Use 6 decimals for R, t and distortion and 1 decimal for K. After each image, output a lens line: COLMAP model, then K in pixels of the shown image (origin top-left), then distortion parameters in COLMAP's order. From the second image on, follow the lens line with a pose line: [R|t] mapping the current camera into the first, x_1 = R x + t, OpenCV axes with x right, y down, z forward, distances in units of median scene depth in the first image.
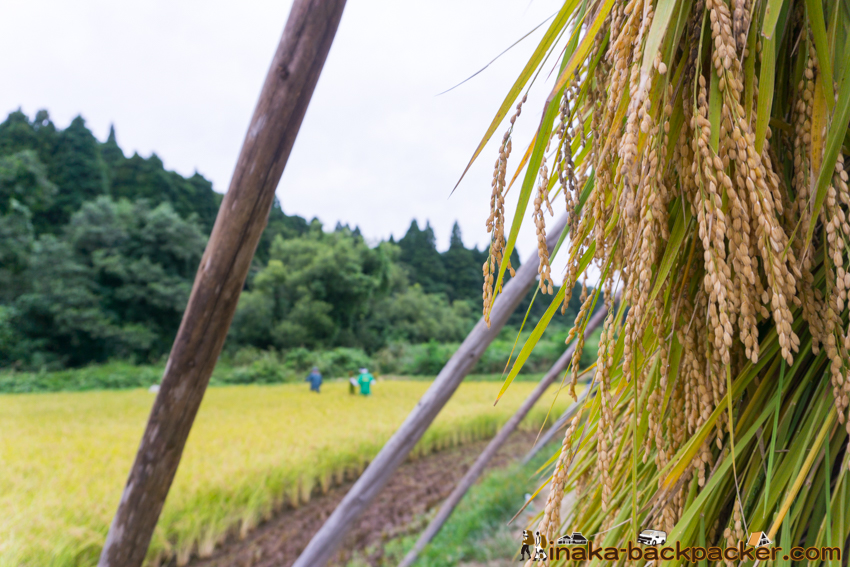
lens RADIAL K [[563.3, 0, 424.6], [0, 563.3, 281.4], [0, 0, 1]] dist [-0.016497, -0.003358]
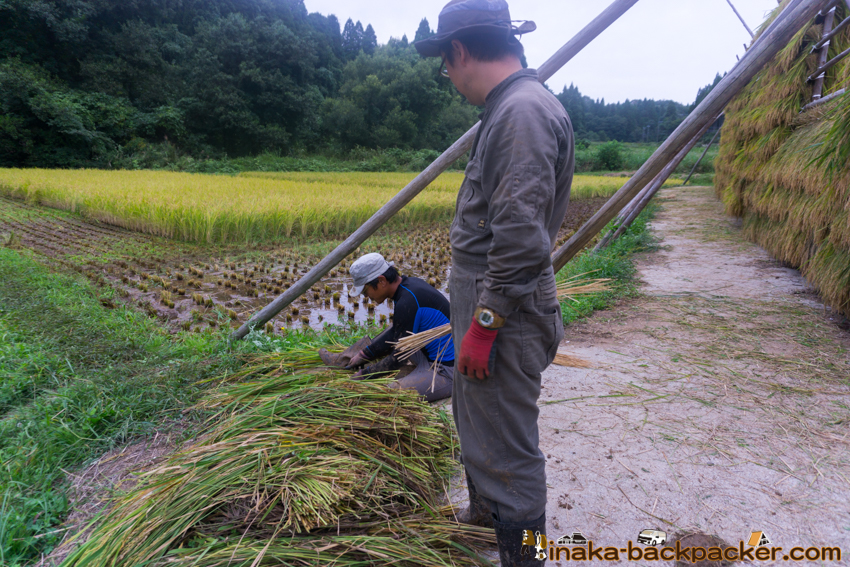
lens RADIAL K [[563.3, 0, 422.4], [0, 563.3, 289.0], [0, 0, 1]] dist [-0.016497, -0.003358]
pose [[0.998908, 0.031011, 0.034940, -0.186060], [-0.041114, 0.938694, 0.342291, -0.022457], [-0.022183, -0.343354, 0.938944, -0.323065]]
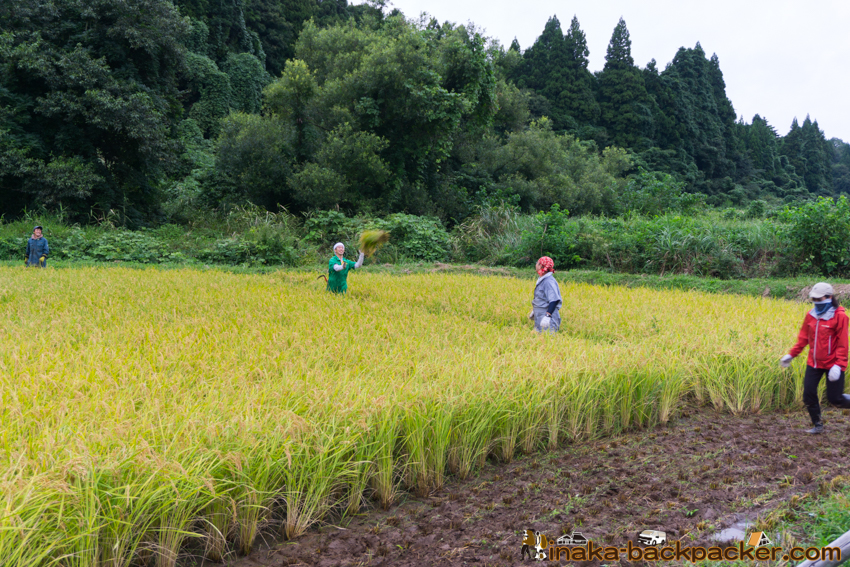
lens RADIAL K [[829.5, 0, 421.5], [0, 829.5, 285.3], [0, 0, 1]] dist [-0.000789, 0.000000]
pose [[0.984993, 0.065804, -0.159557, 0.016769], [-0.033872, 0.980190, 0.195143, 0.021185], [0.169237, -0.186810, 0.967709, 0.143886]]
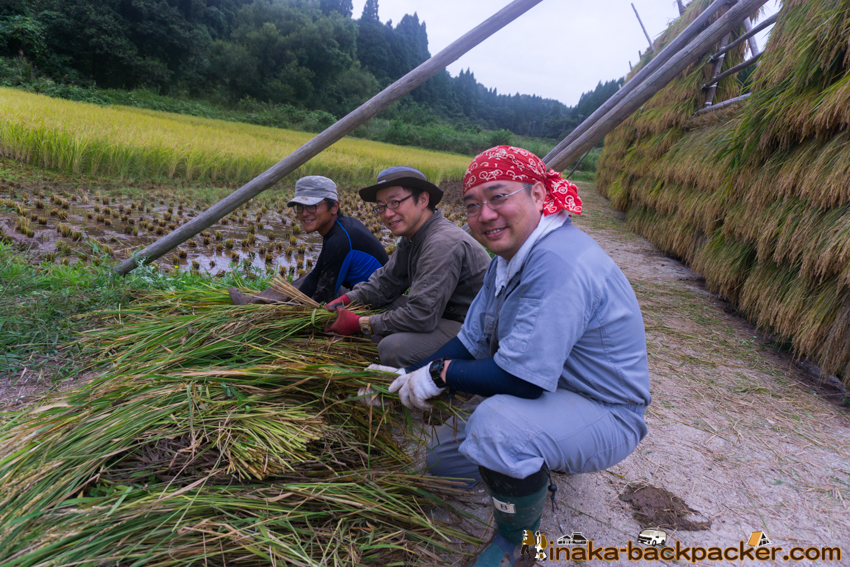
lens RADIAL K [[563.3, 0, 423.8], [0, 563.3, 287.5], [0, 0, 1]] dist [-0.016497, -0.003358]
pose [[0.961301, 0.111547, 0.251908, -0.192843], [-0.199661, 0.912114, 0.358028, -0.015856], [-0.189832, -0.394469, 0.899088, -0.318262]]
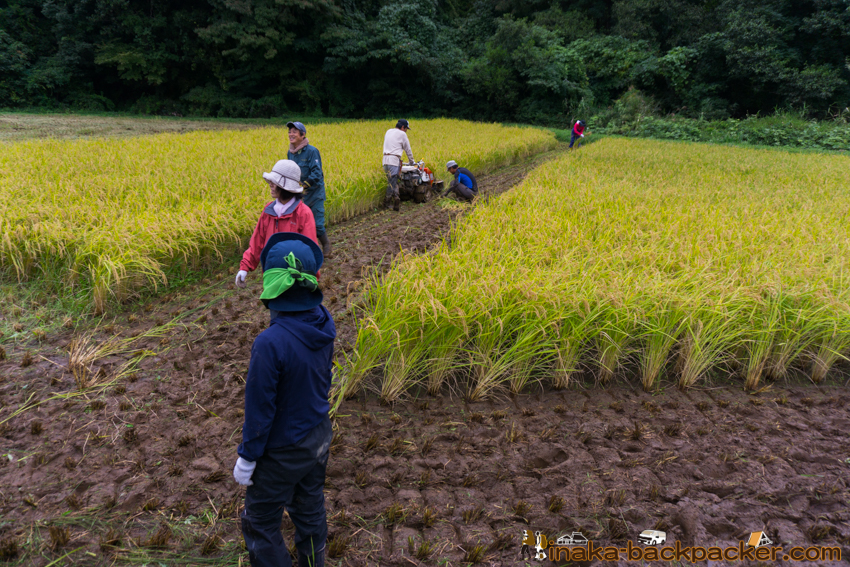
lens RADIAL K [[563.3, 0, 424.8], [0, 563.3, 288.1], [0, 0, 1]] dist [-0.016497, -0.003358]
pose [[0.407778, 0.322579, -0.854201, 0.024886], [0.077142, 0.919999, 0.384253, 0.019063], [0.909816, -0.222585, 0.350271, 0.134057]]
